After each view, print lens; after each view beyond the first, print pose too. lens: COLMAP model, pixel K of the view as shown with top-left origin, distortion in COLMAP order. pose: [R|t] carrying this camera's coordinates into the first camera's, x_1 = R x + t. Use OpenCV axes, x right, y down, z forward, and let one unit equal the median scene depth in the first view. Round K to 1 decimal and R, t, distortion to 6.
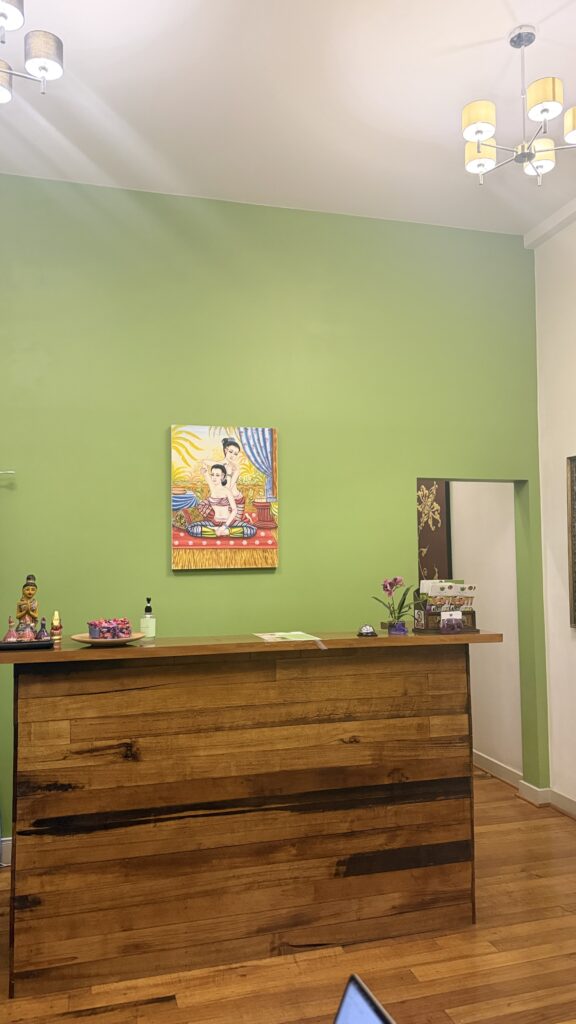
lens RADIAL K [[720.5, 0, 288.0], [0, 720.5, 512.0], [0, 0, 1]] dist [0.193311, -0.431144]
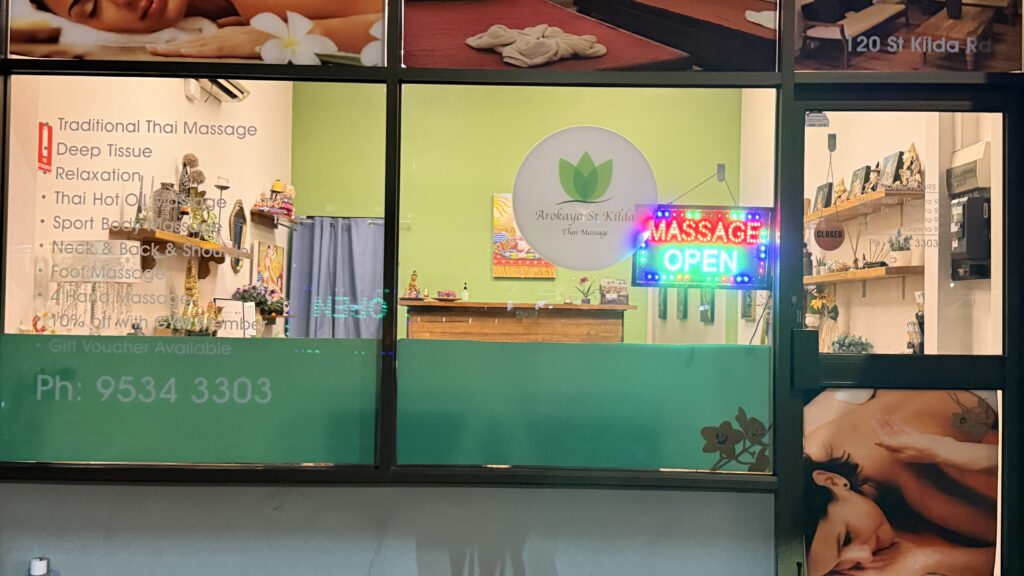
lens RADIAL K [[1013.4, 0, 512.0], [0, 1013.4, 288.0], [0, 0, 1]] dist [0.167300, 0.001585]
pose [[0.962539, 0.021416, -0.270297, 0.544033], [-0.011907, 0.999253, 0.036769, 0.016347], [0.270882, -0.032173, 0.962075, -1.336493]]
